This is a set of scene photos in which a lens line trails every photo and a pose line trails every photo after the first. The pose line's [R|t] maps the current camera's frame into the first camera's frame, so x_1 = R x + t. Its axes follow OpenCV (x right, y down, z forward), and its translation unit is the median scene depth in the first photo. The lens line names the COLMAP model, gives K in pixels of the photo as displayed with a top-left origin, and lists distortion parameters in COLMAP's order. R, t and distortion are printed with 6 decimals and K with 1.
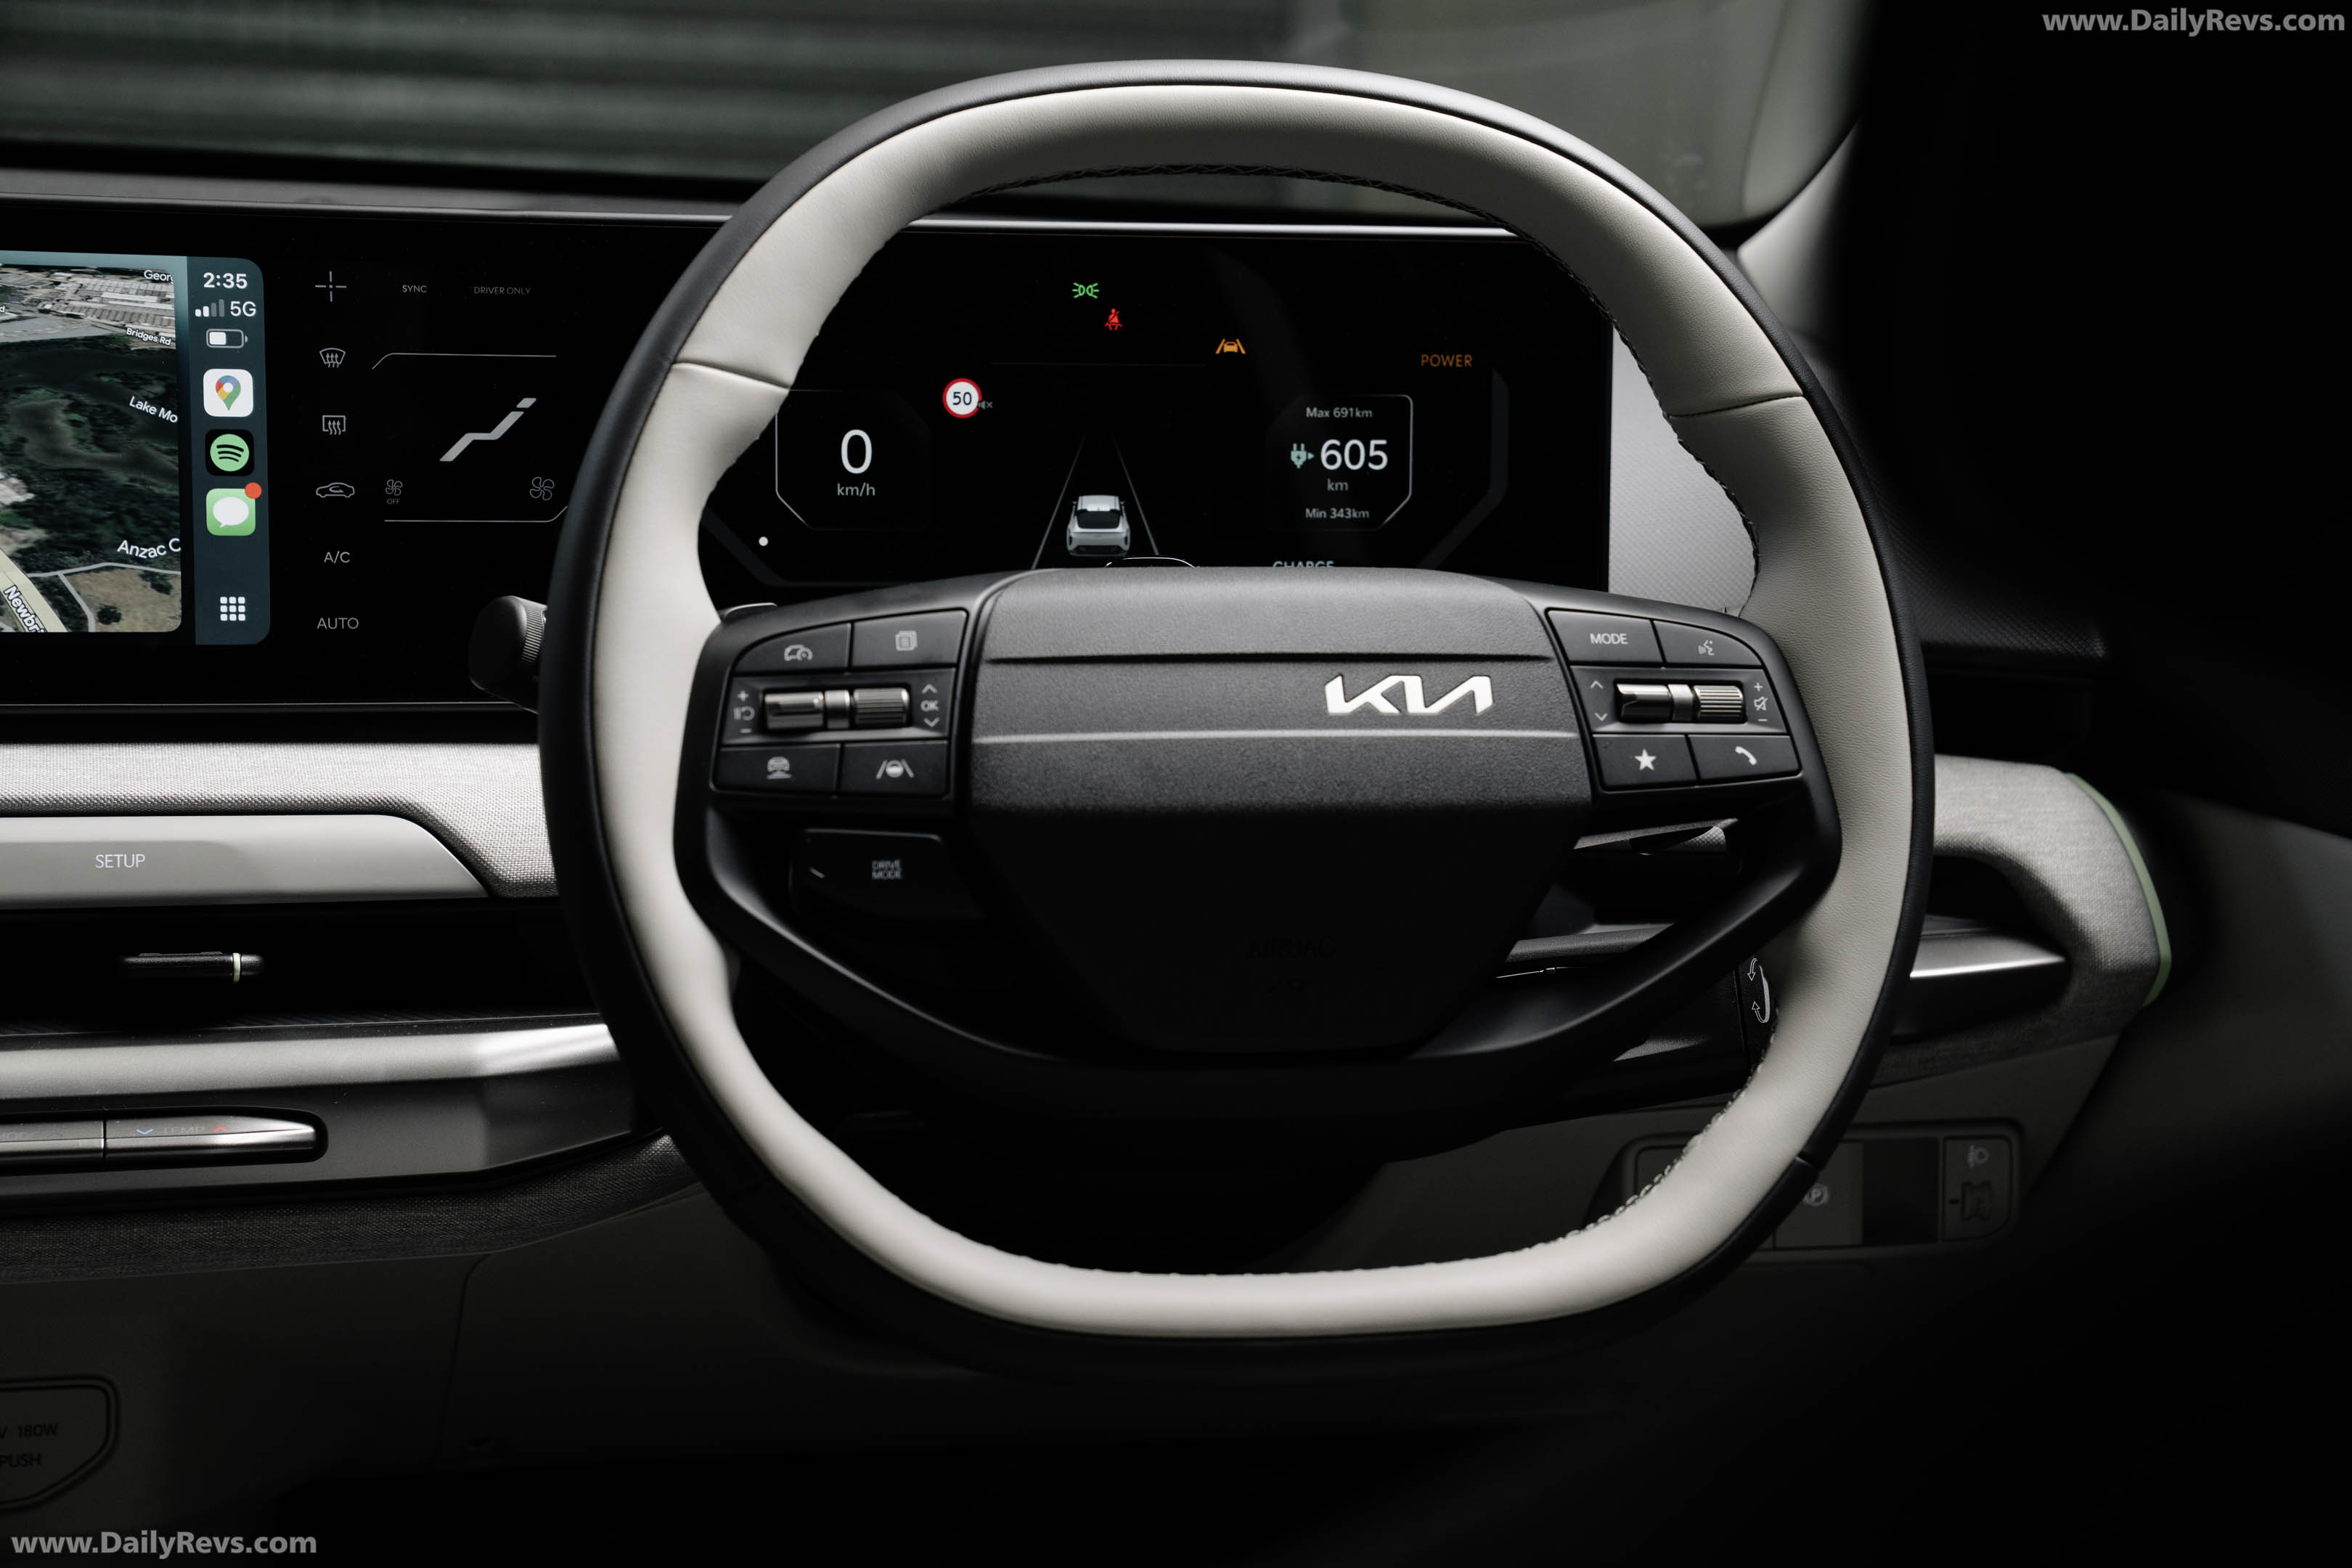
lens RADIAL K [[4416.5, 0, 1174.0], [0, 4416.5, 785.5], [0, 0, 1]] dist [0.290436, 0.000000]
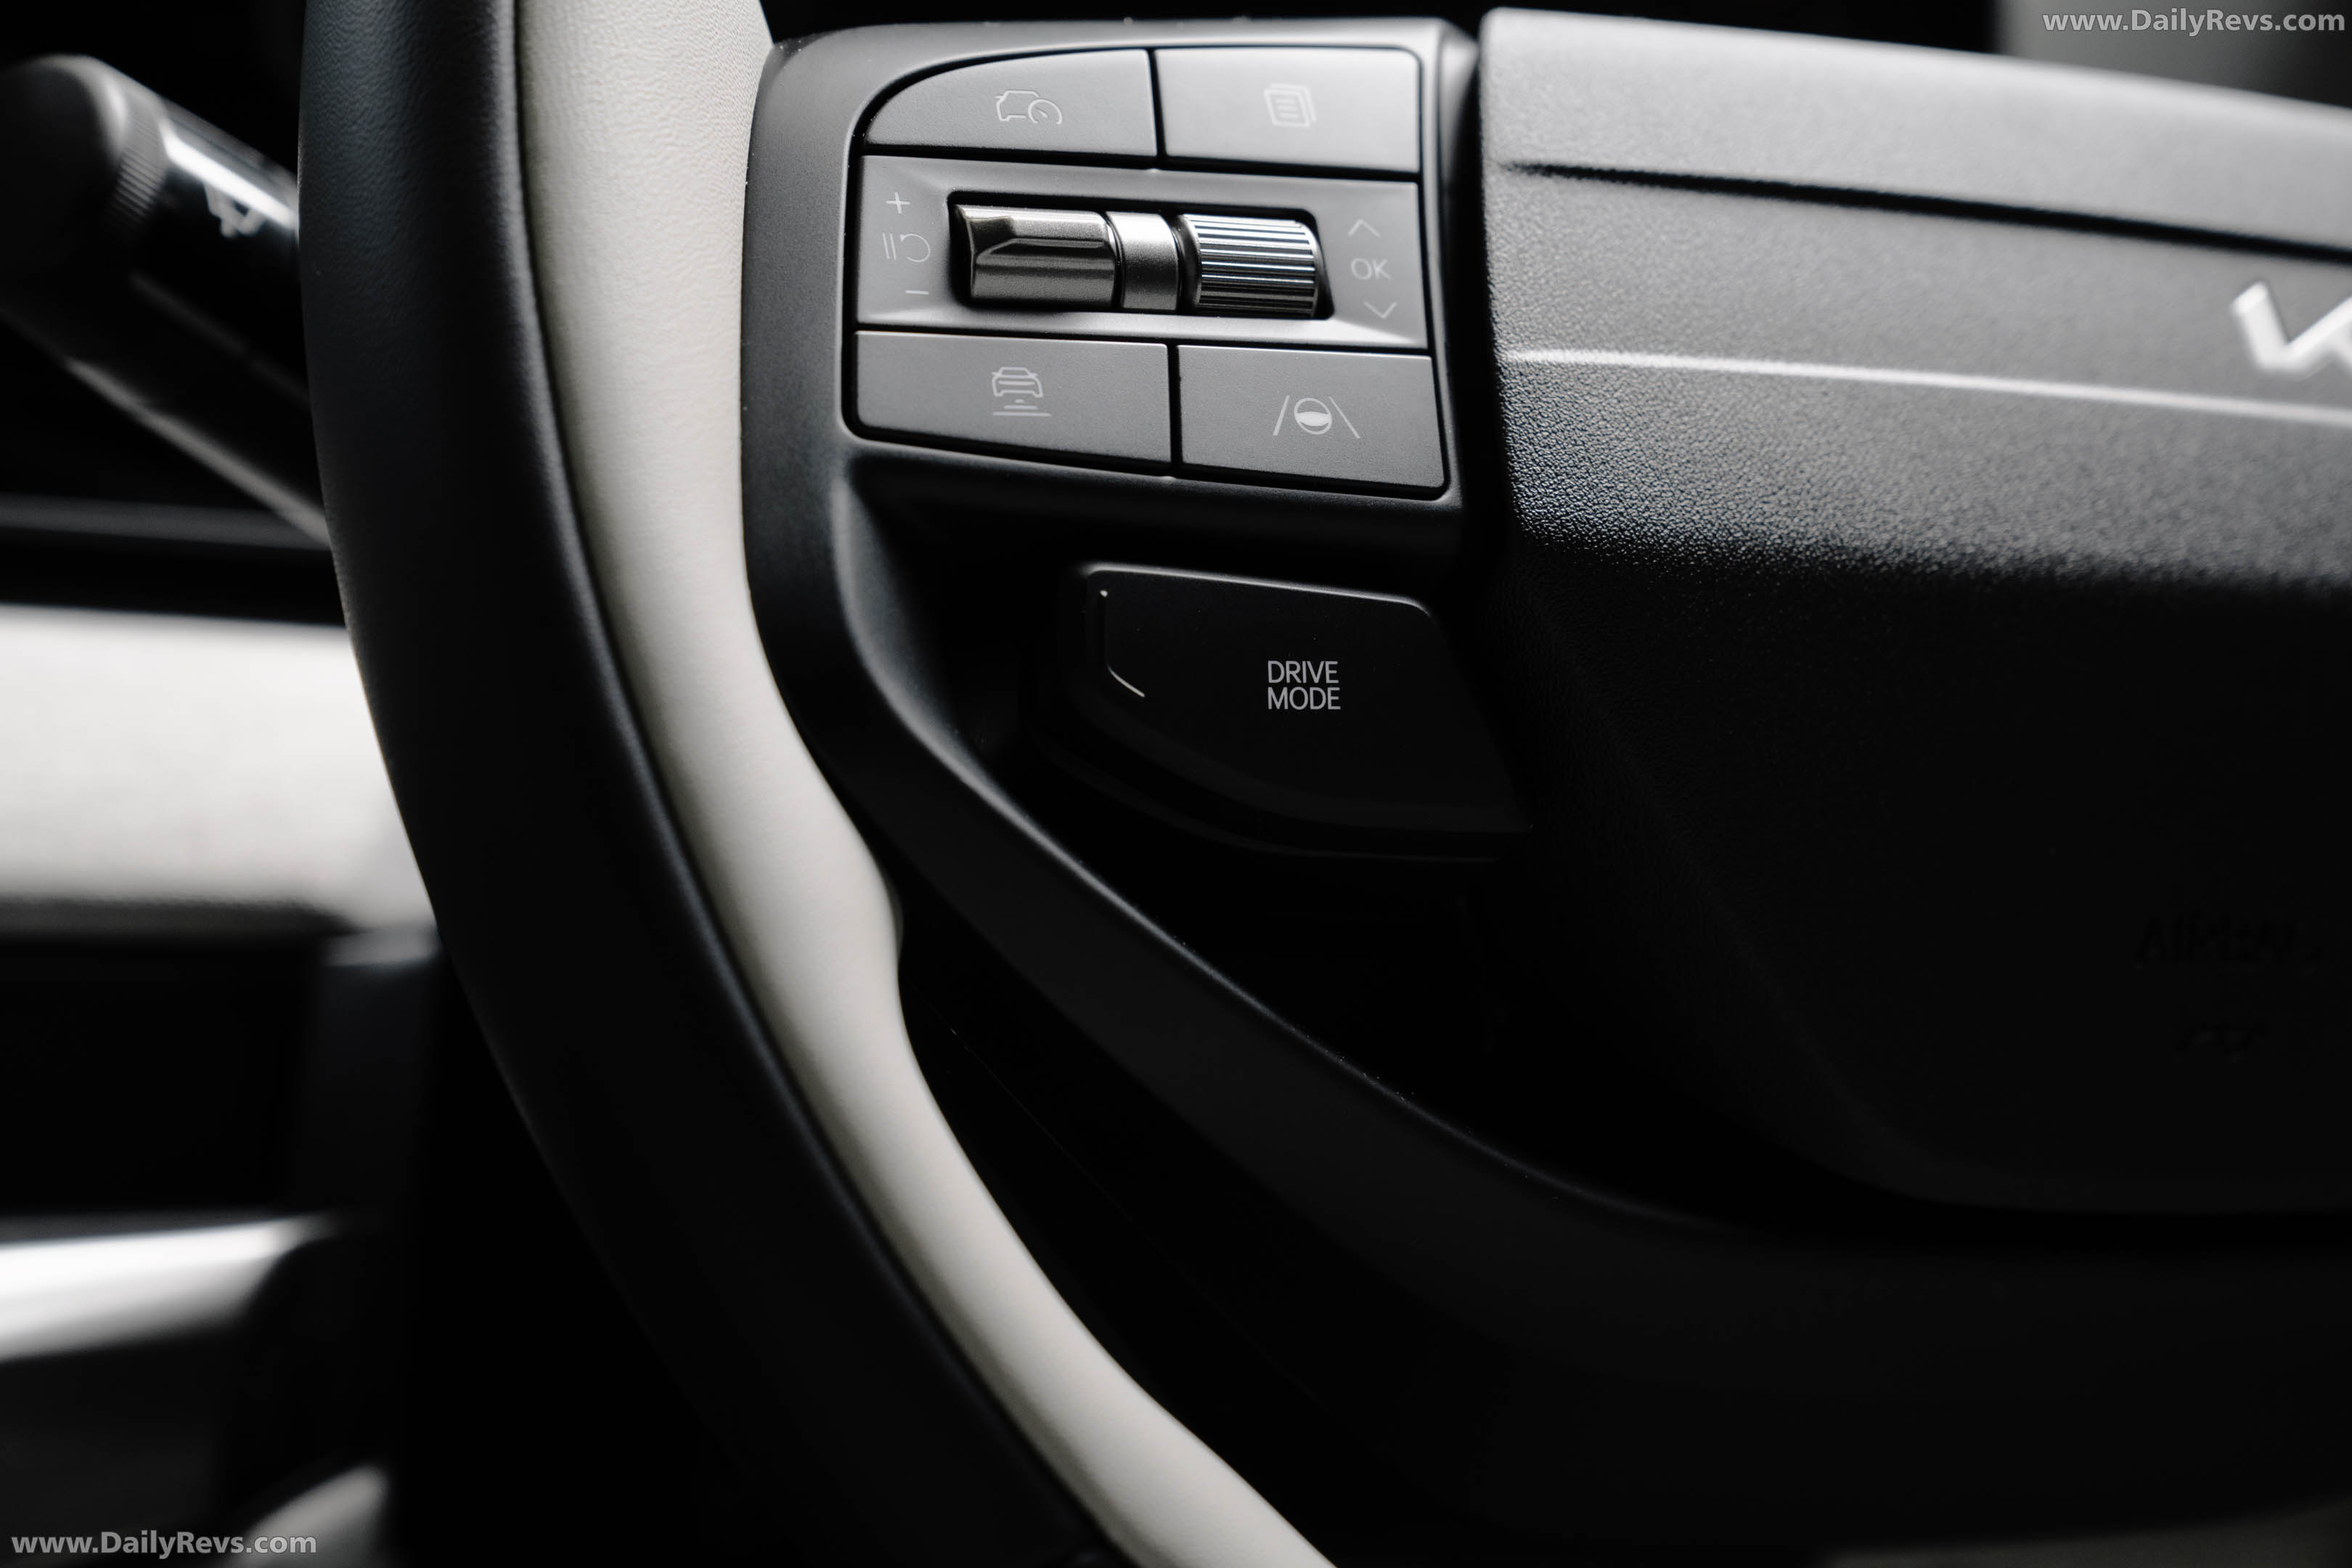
lens RADIAL K [[4416.5, 0, 1167.8], [0, 4416.5, 770.3], [0, 0, 1]] dist [0.290436, 0.000000]
pose [[0.959663, 0.024207, 0.280109, -0.167898], [0.011118, 0.992240, -0.123838, 0.067179], [-0.280933, 0.121957, 0.951947, 0.623279]]
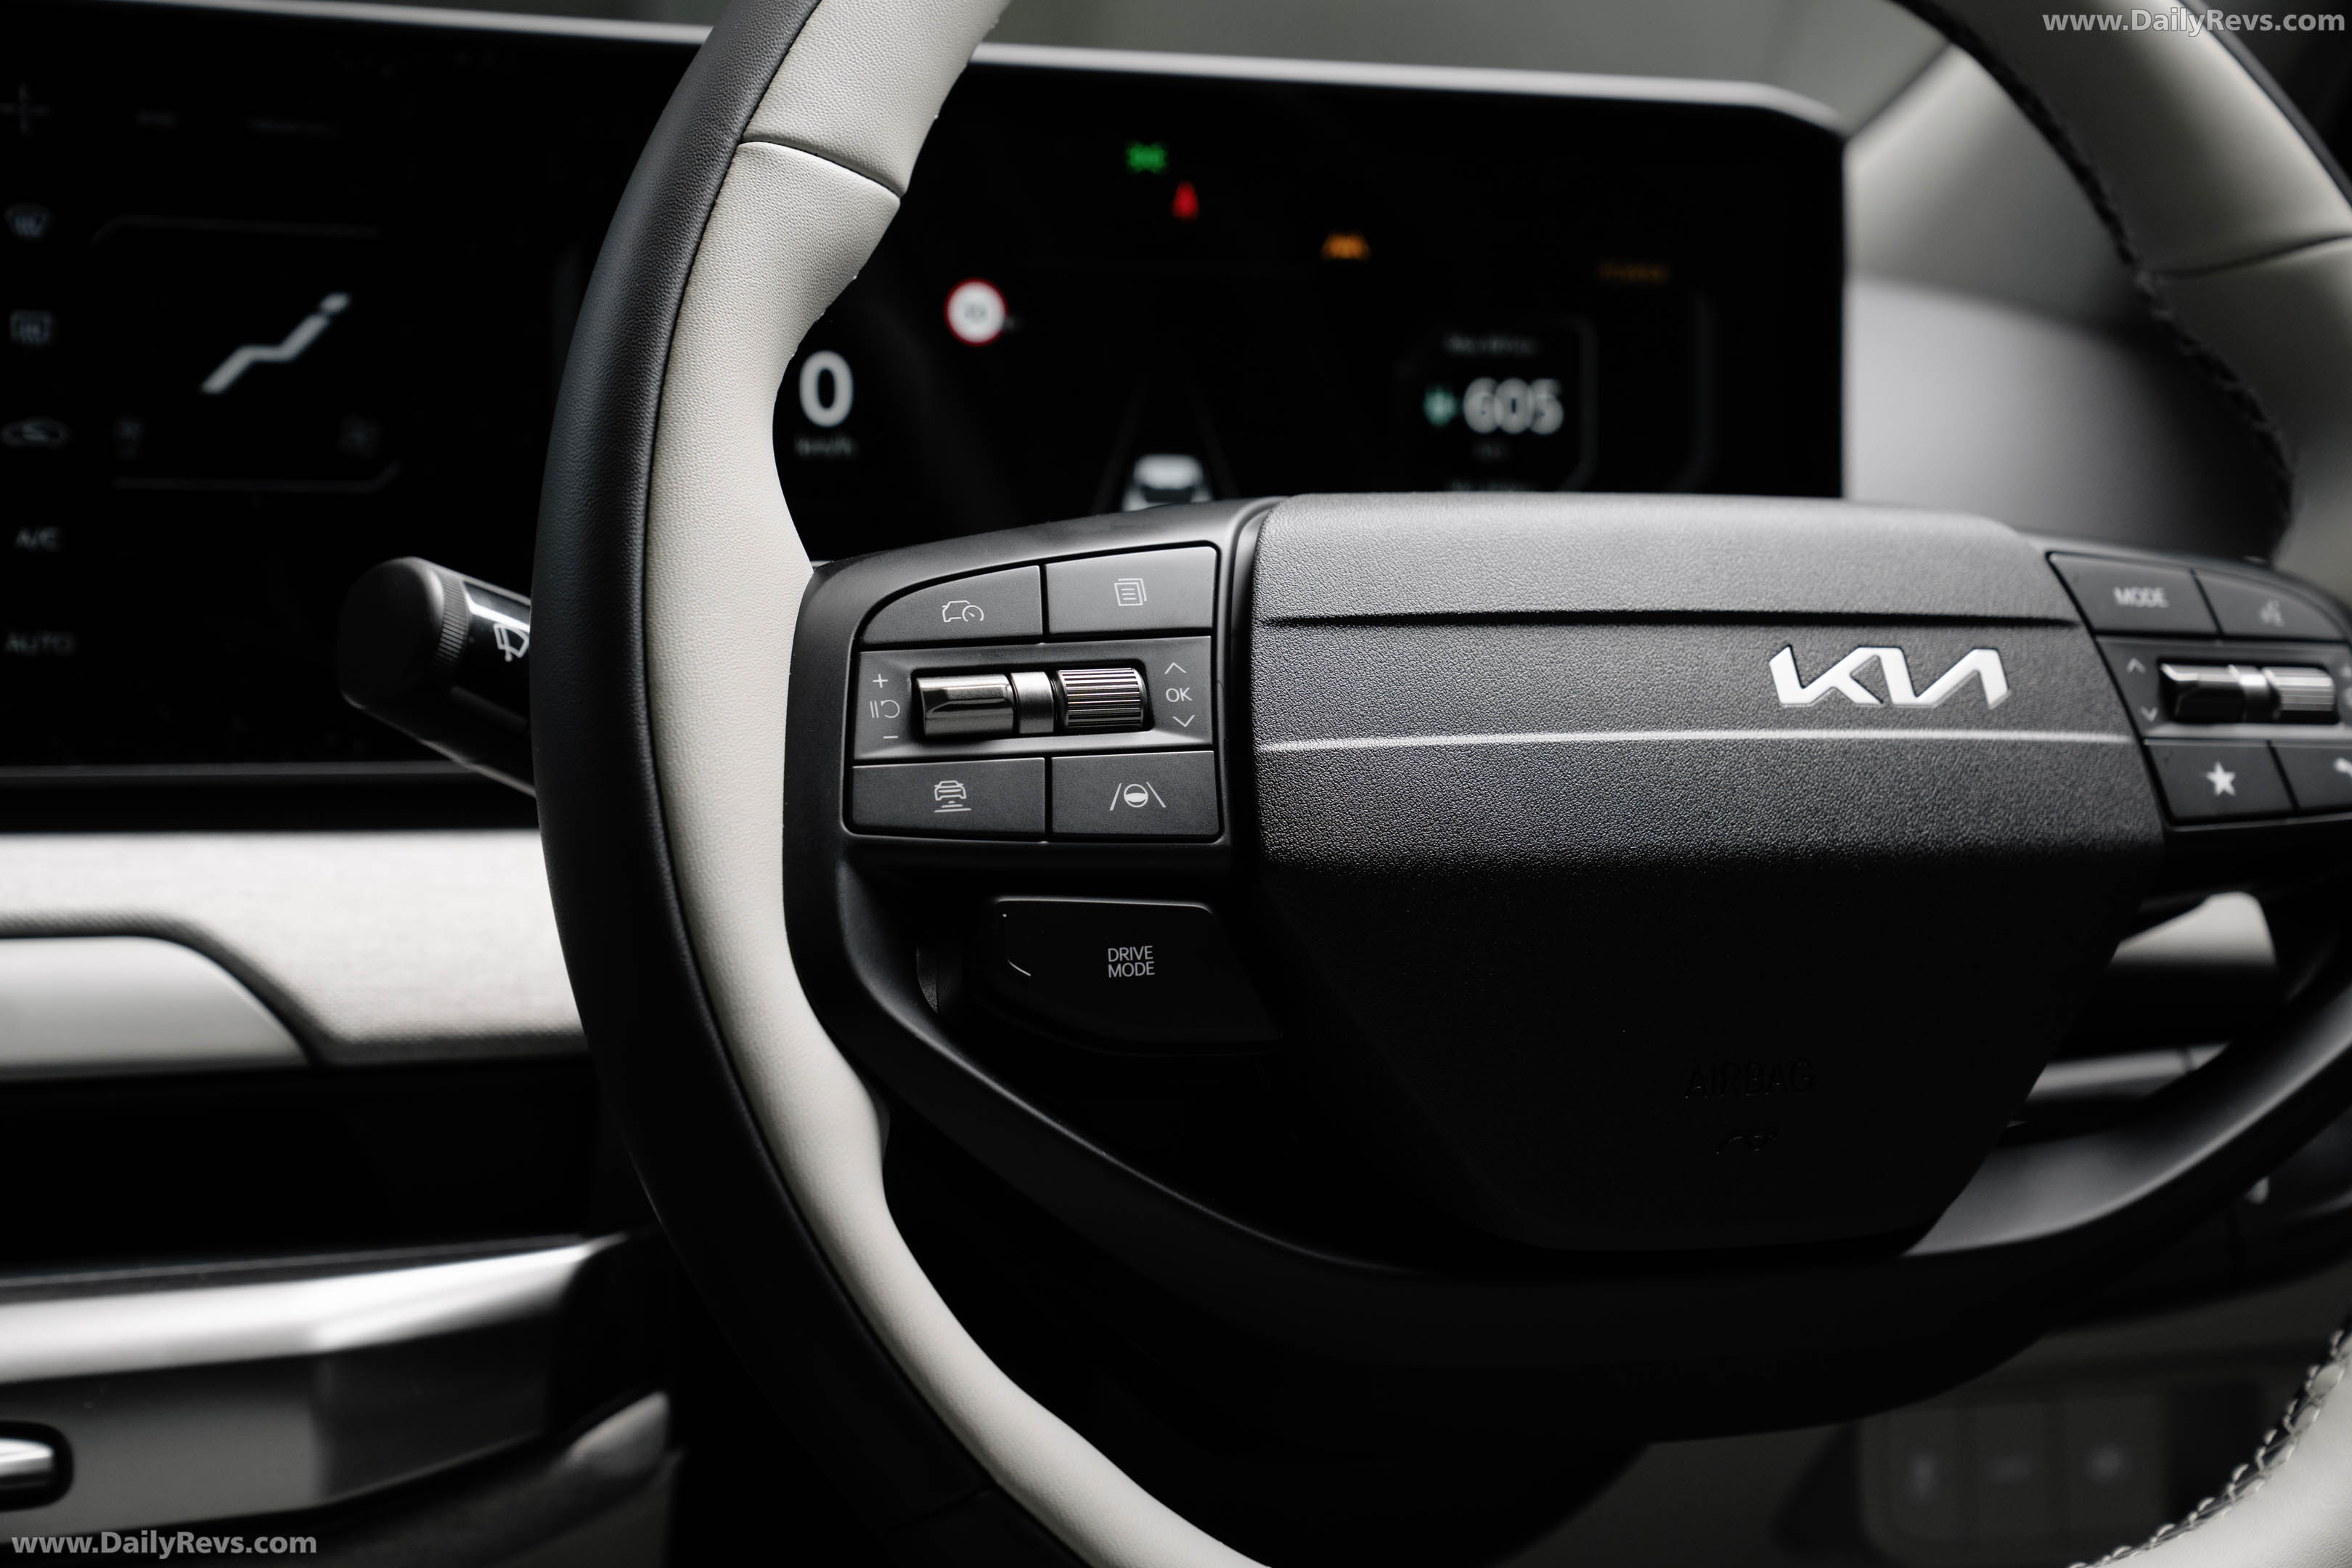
lens RADIAL K [[4416.5, 0, 1175.0], [0, 4416.5, 794.6], [0, 0, 1]] dist [0.290436, 0.000000]
pose [[0.983911, -0.017691, 0.177784, -0.157142], [0.029374, 0.997562, -0.063301, 0.032828], [-0.176230, 0.067505, 0.982032, 0.382905]]
